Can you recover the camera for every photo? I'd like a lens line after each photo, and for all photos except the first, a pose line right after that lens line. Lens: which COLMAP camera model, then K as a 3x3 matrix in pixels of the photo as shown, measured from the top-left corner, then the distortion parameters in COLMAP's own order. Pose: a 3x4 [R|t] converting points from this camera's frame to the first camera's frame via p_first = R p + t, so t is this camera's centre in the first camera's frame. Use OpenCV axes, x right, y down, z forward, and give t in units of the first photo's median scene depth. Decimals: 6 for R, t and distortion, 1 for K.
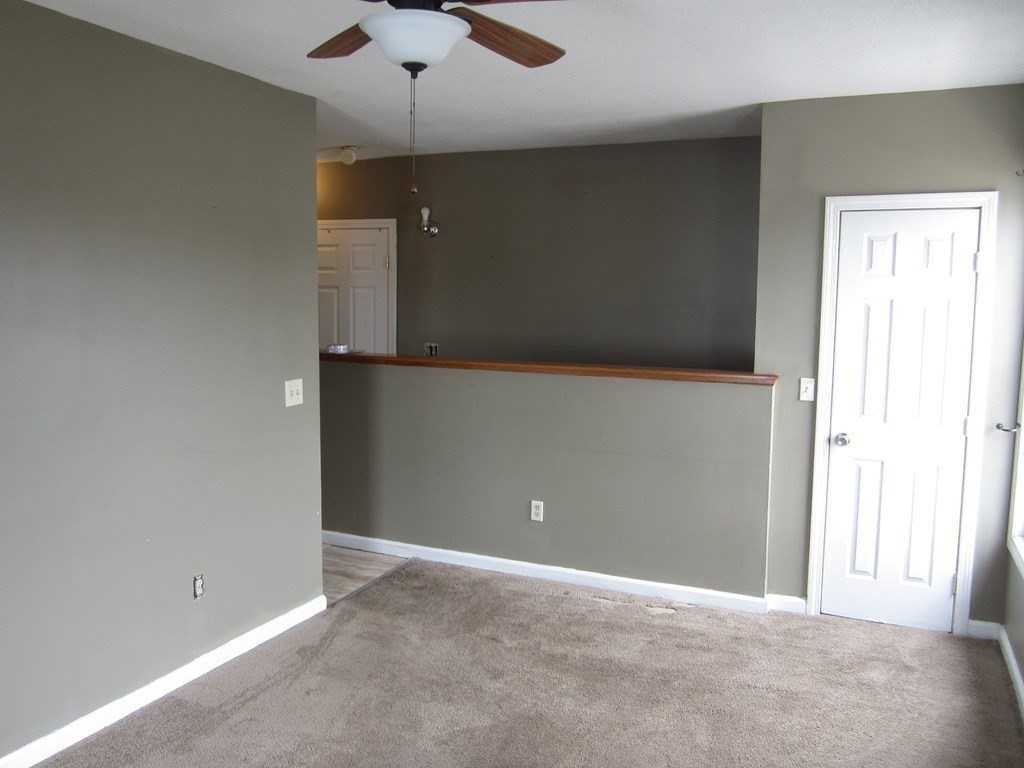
lens RADIAL K [[843.5, 0, 512.0], [0, 843.5, 384.0], [0, 0, 1]] dist [-0.043790, 0.013867]
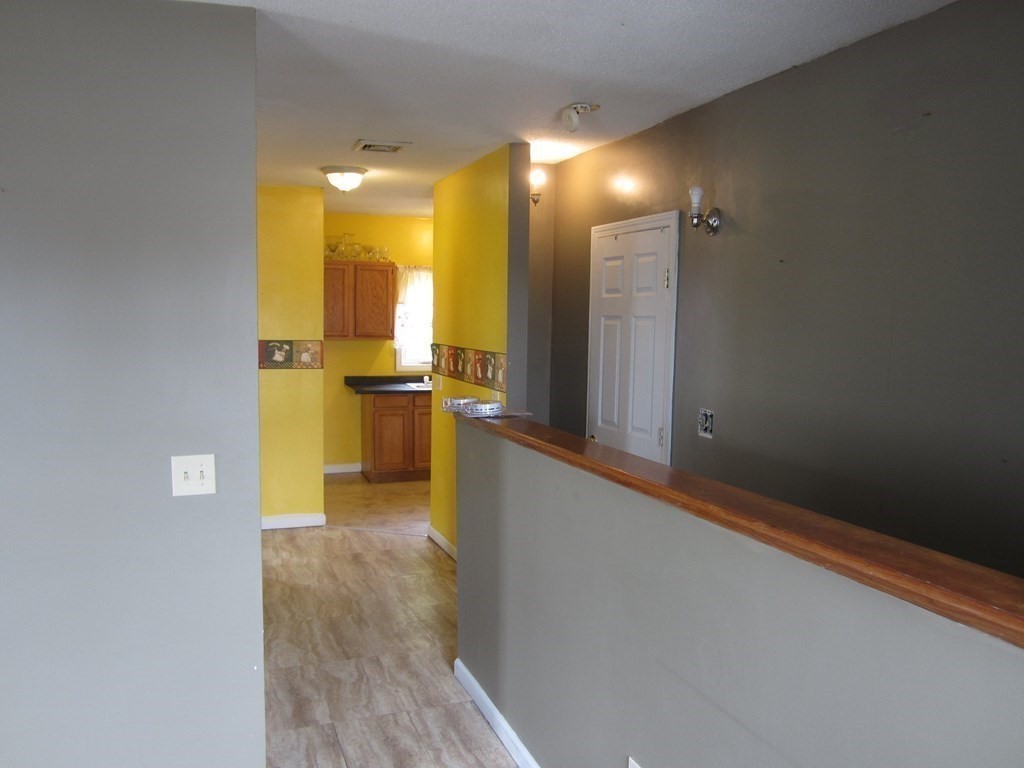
lens RADIAL K [[843.5, 0, 512.0], [0, 843.5, 384.0], [0, 0, 1]] dist [-0.043790, 0.013867]
pose [[0.701653, 0.055190, -0.710378, 0.235972], [-0.086780, 0.996193, -0.008318, -0.048946], [0.707215, 0.067483, 0.703771, 0.473115]]
